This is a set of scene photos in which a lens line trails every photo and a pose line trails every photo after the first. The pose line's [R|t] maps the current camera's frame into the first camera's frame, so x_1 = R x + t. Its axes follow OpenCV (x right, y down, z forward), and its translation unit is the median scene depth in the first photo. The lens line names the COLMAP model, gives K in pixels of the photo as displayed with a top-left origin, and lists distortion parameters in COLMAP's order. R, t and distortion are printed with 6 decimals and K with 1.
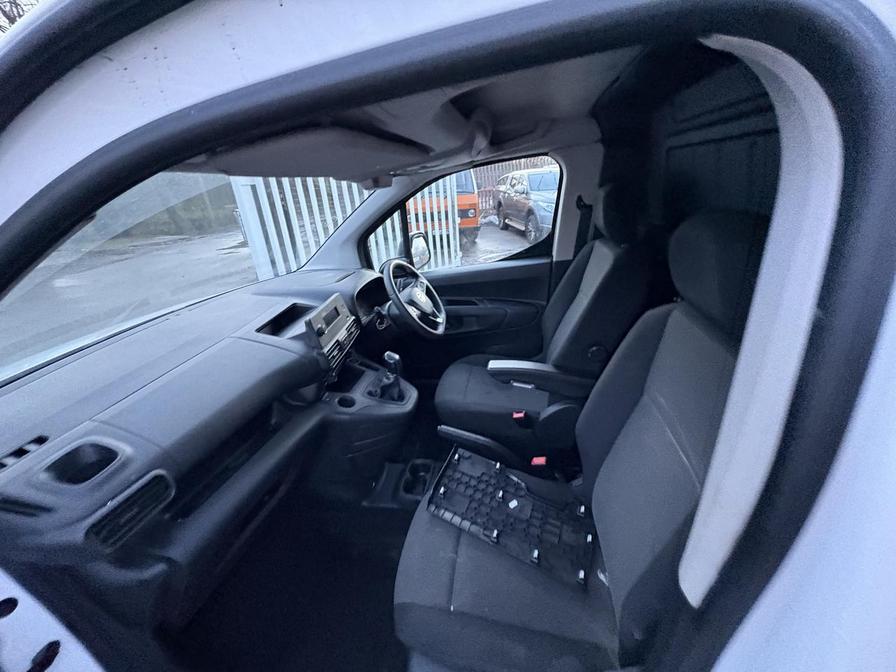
lens RADIAL K [[355.1, 0, 445.9], [0, 355.1, 340.8], [0, 0, 1]] dist [-0.002278, -0.000175]
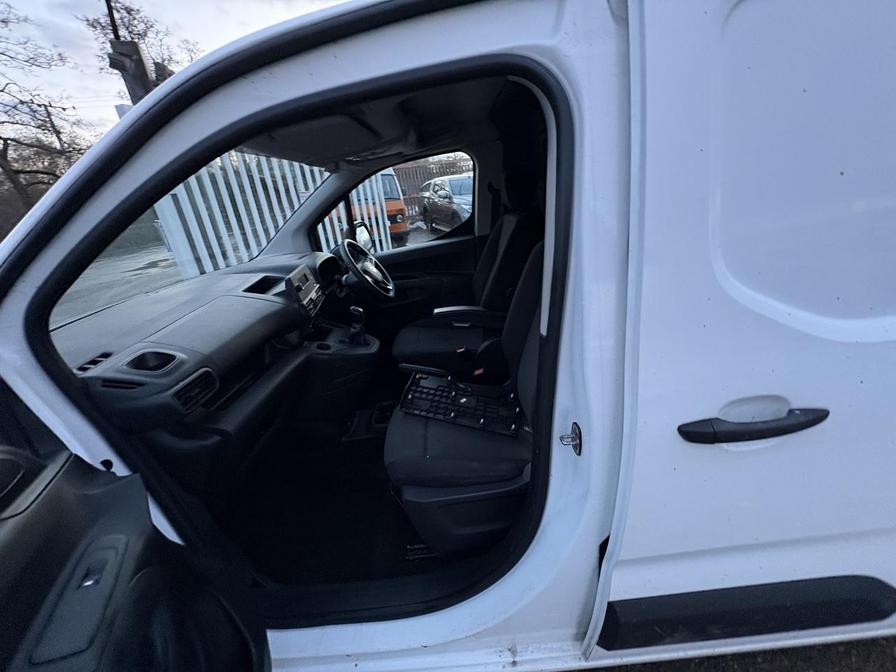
lens RADIAL K [[355.1, 0, 445.6], [0, 355.1, 340.3], [0, 0, 1]] dist [-0.002278, -0.000175]
pose [[0.980274, -0.100301, 0.170301, -0.067801], [0.104510, 0.994397, -0.015909, 0.199155], [-0.167751, 0.033393, 0.985264, -0.267202]]
